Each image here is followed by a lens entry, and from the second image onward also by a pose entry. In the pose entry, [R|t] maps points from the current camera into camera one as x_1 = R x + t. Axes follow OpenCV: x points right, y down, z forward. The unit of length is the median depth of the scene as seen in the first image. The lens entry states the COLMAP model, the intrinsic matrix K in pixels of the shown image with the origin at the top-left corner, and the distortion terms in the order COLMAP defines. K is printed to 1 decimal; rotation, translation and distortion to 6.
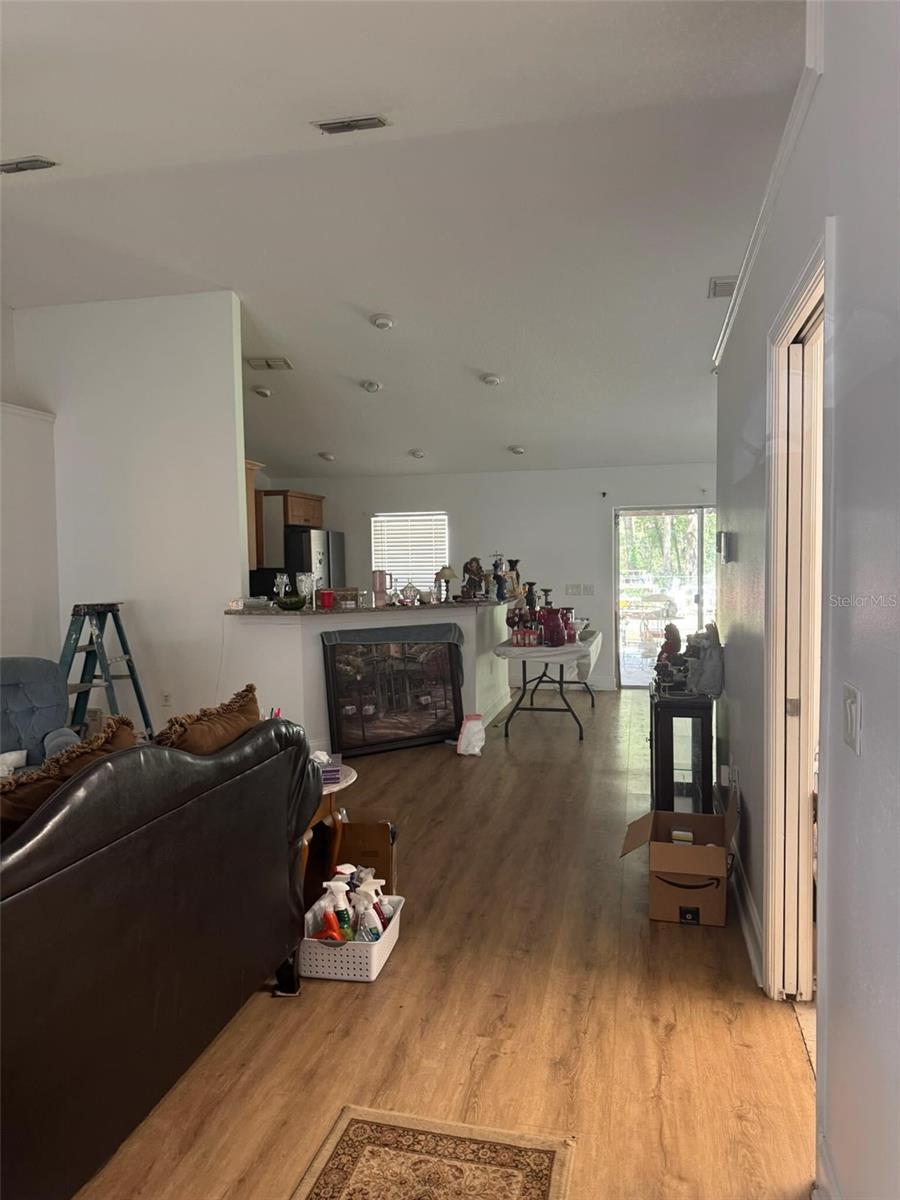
lens RADIAL K [[834.8, 0, 450.5], [0, 834.8, 601.2], [0, 0, 1]] dist [0.001584, -0.001412]
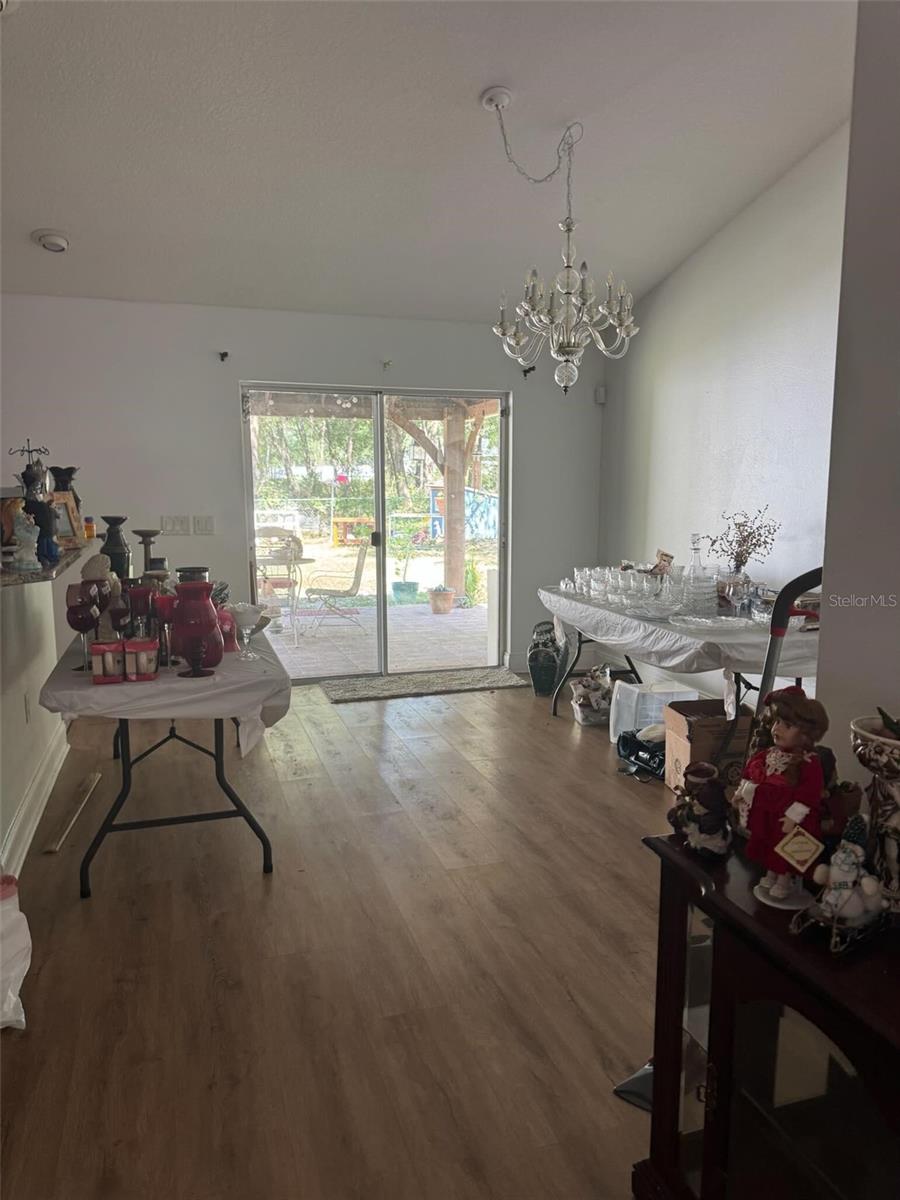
lens RADIAL K [[834.8, 0, 454.2], [0, 834.8, 599.2], [0, 0, 1]] dist [0.001584, -0.001412]
pose [[0.851883, -0.061024, 0.520165, 0.016280], [0.014057, 0.995495, 0.093767, -0.019221], [-0.523543, -0.072567, 0.848903, 0.547235]]
